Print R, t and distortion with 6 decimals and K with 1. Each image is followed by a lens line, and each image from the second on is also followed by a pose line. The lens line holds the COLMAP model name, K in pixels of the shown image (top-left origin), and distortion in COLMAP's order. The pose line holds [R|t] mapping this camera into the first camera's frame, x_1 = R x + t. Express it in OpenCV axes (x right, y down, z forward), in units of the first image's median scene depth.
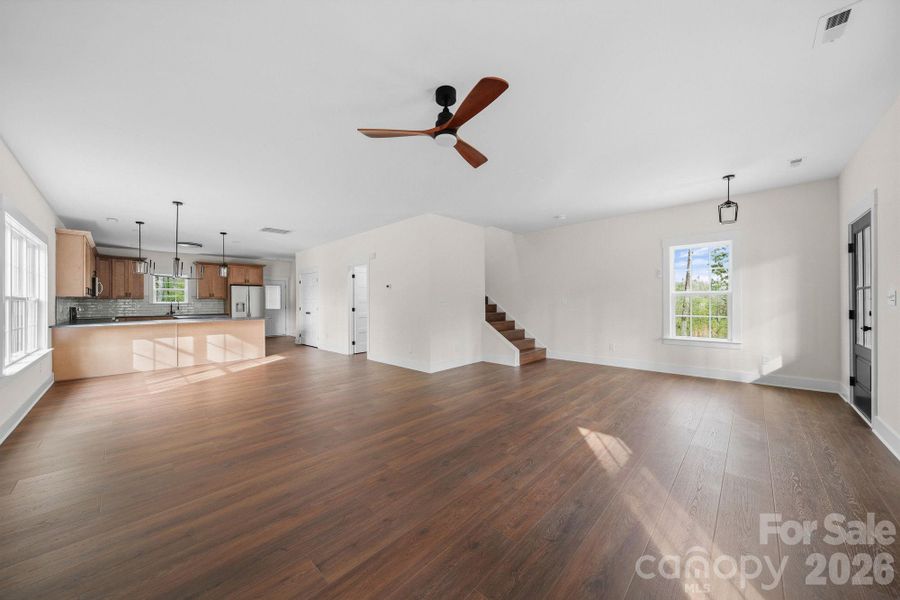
lens RADIAL K [[317.4, 0, 445.9], [0, 317.4, 300.2], [0, 0, 1]] dist [-0.000380, -0.000009]
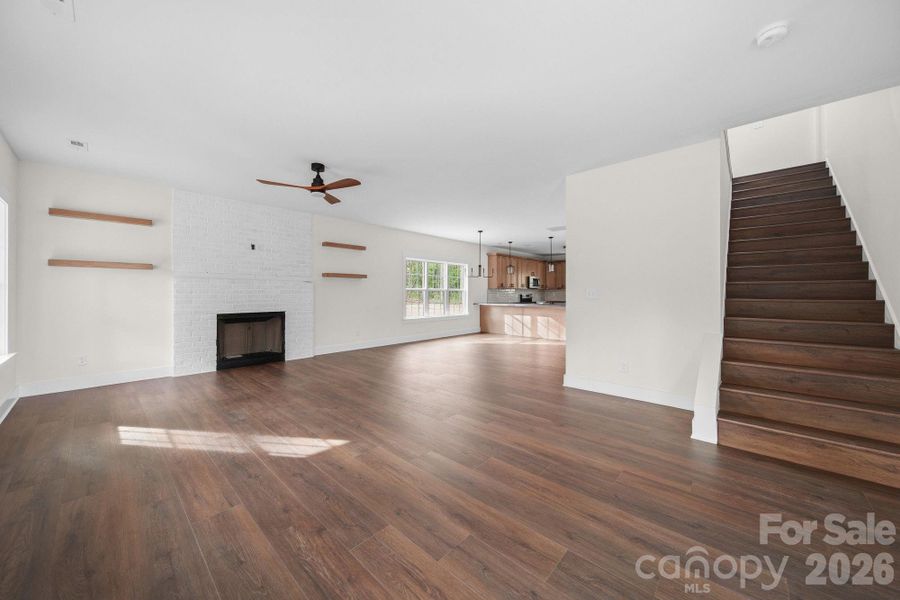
lens RADIAL K [[317.4, 0, 446.5], [0, 317.4, 299.6], [0, 0, 1]] dist [-0.000380, -0.000009]
pose [[0.030163, 0.028855, -0.999128, 1.331199], [0.007315, 0.999550, 0.029088, -0.006707], [0.999518, -0.008186, 0.029939, 1.300253]]
